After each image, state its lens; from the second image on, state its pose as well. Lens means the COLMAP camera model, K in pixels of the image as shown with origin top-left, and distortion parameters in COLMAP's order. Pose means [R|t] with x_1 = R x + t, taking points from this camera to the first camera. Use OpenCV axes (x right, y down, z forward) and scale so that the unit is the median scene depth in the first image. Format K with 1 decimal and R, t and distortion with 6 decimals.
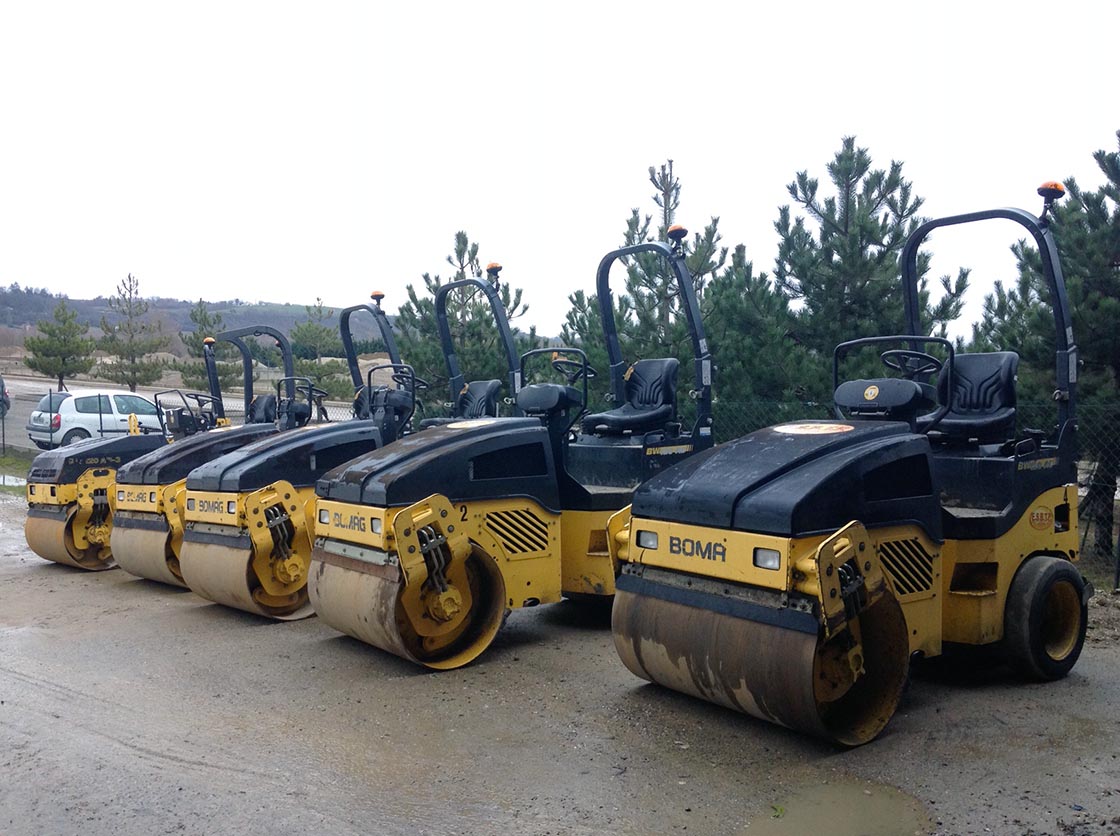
lens RADIAL K [[1061.1, 0, 560.0], [0, 1061.1, 418.0], [0, 0, 1]] dist [0.218111, -0.323000]
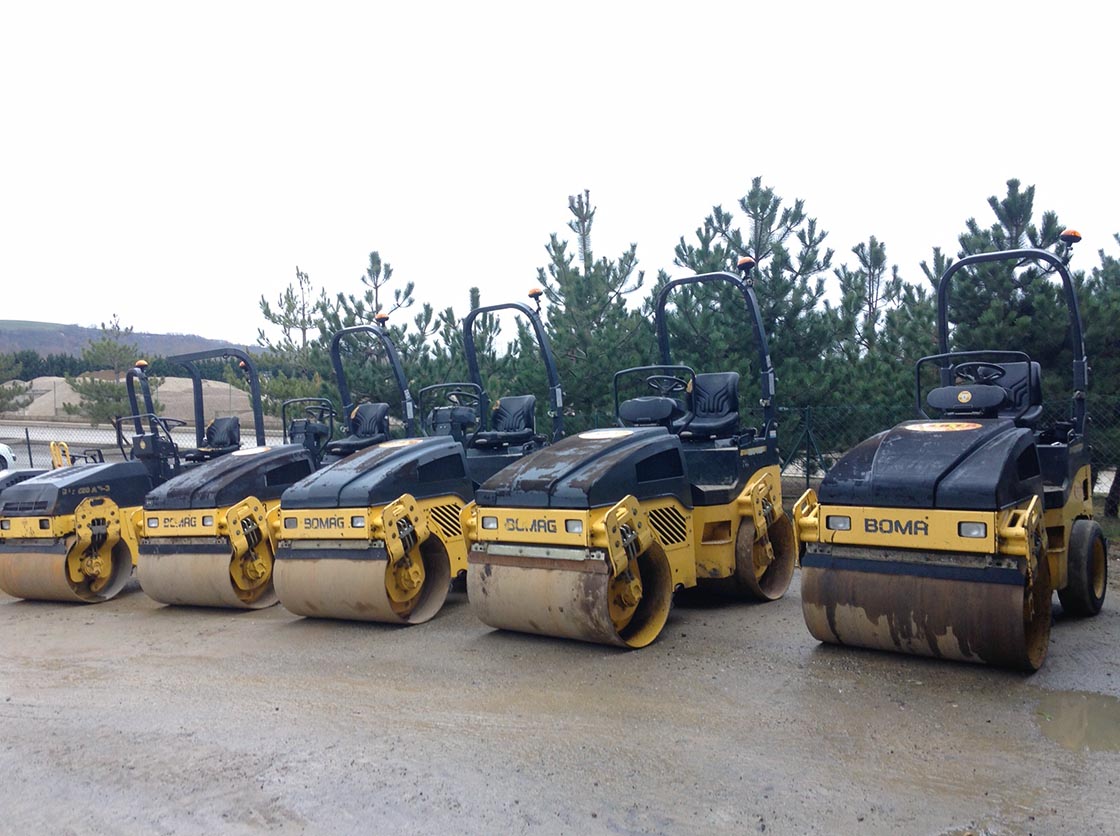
lens RADIAL K [[1061.1, 0, 560.0], [0, 1061.1, 418.0], [0, 0, 1]] dist [0.218111, -0.323000]
pose [[0.964795, -0.033234, 0.260895, -0.450561], [0.035824, 0.999345, -0.005176, -0.008348], [-0.260552, 0.014340, 0.965353, -0.084799]]
